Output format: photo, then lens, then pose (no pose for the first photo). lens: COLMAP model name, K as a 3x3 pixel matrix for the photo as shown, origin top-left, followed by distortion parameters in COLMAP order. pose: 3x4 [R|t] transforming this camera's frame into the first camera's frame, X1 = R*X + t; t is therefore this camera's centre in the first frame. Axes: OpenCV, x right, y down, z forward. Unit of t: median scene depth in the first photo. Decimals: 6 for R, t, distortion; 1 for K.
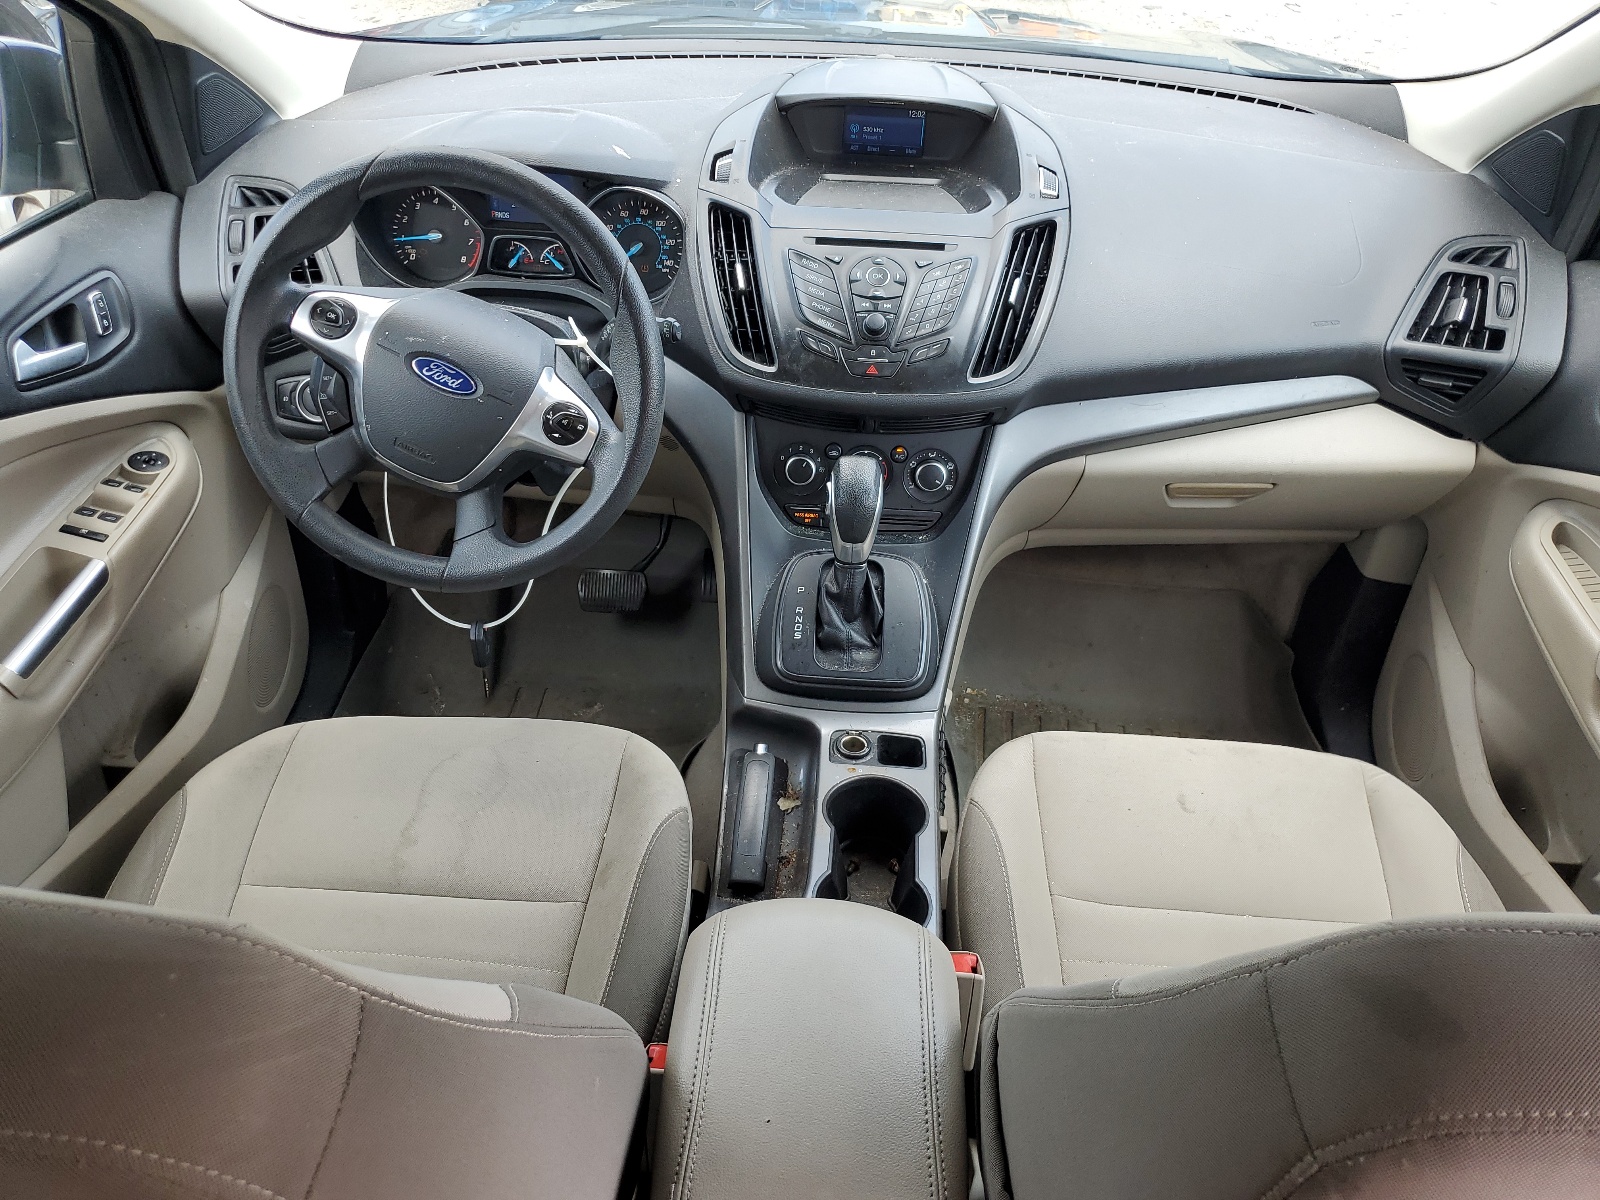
lens RADIAL K [[1226.5, 0, 803.4], [0, 1226.5, 597.5], [0, 0, 1]] dist [0.002762, -0.000498]
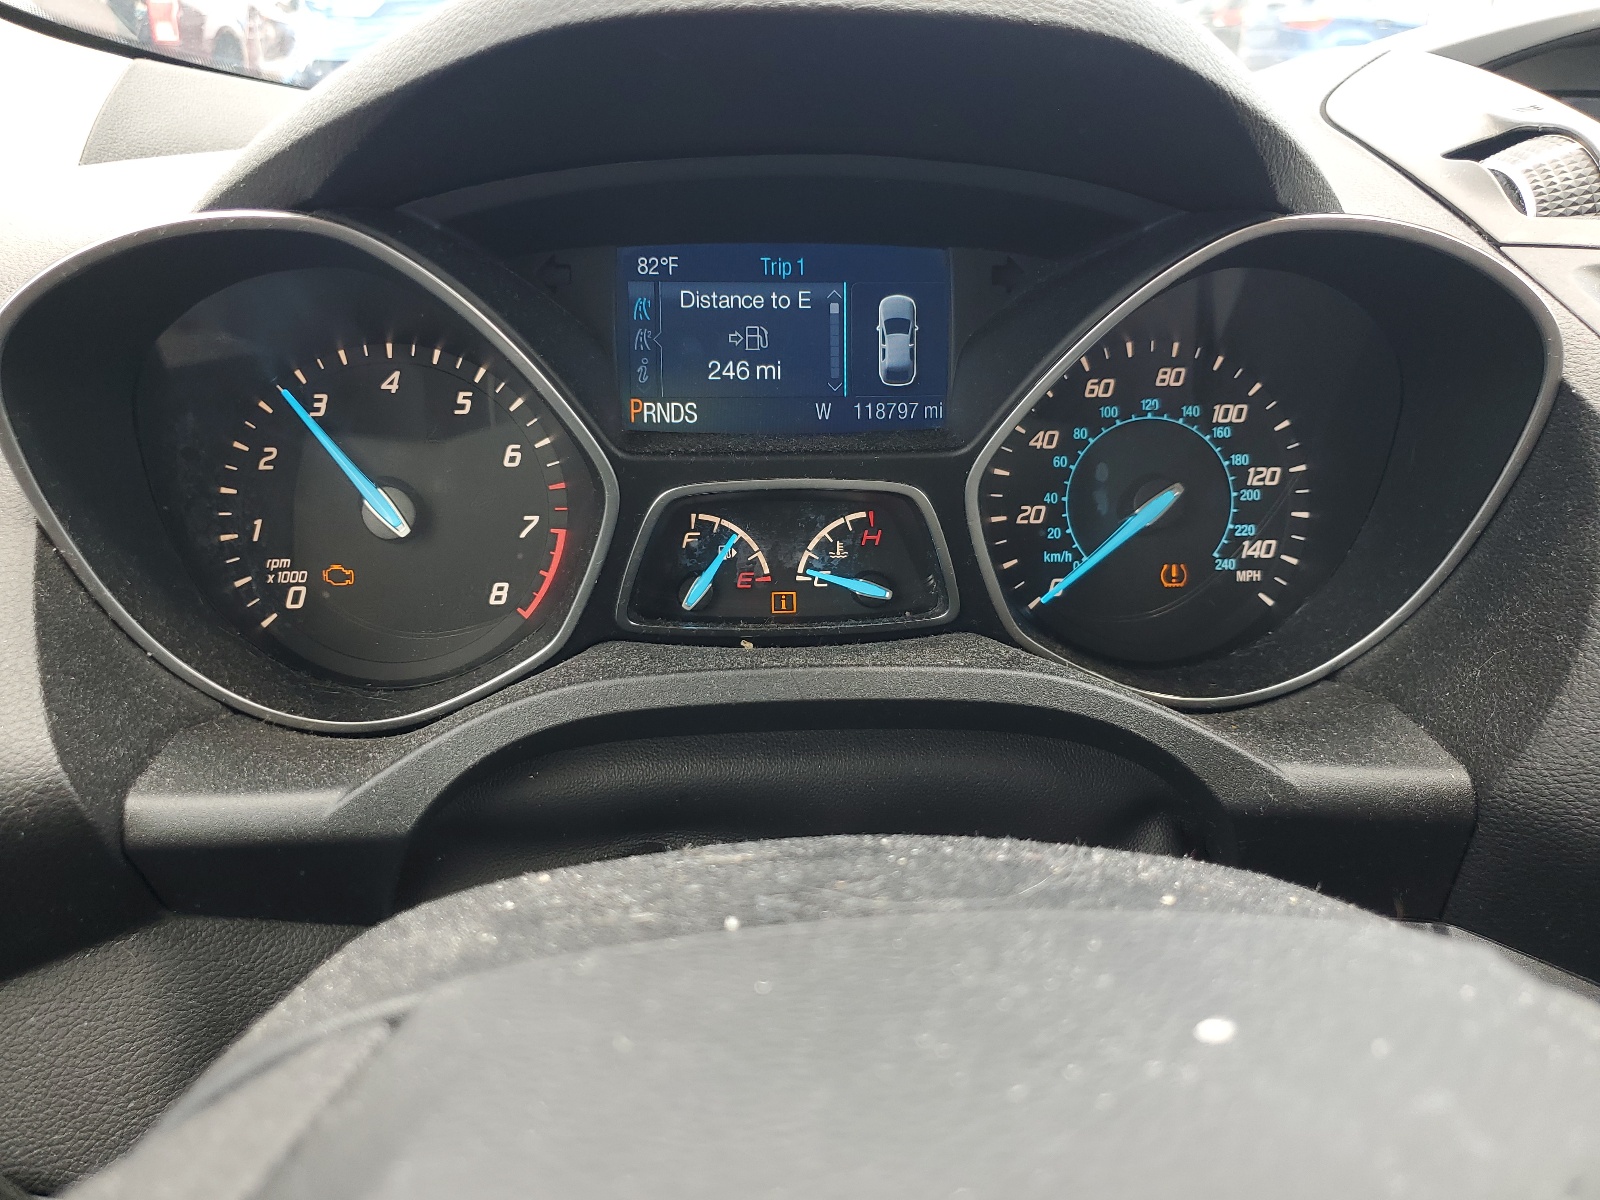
lens RADIAL K [[1226.5, 0, 795.8], [0, 1226.5, 599.8], [0, 0, 1]] dist [0.002762, -0.000498]
pose [[0.987477, -0.075978, 0.138265, -0.253488], [0.108640, 0.962975, -0.246733, -0.204829], [-0.114400, 0.258664, 0.959169, 0.749857]]
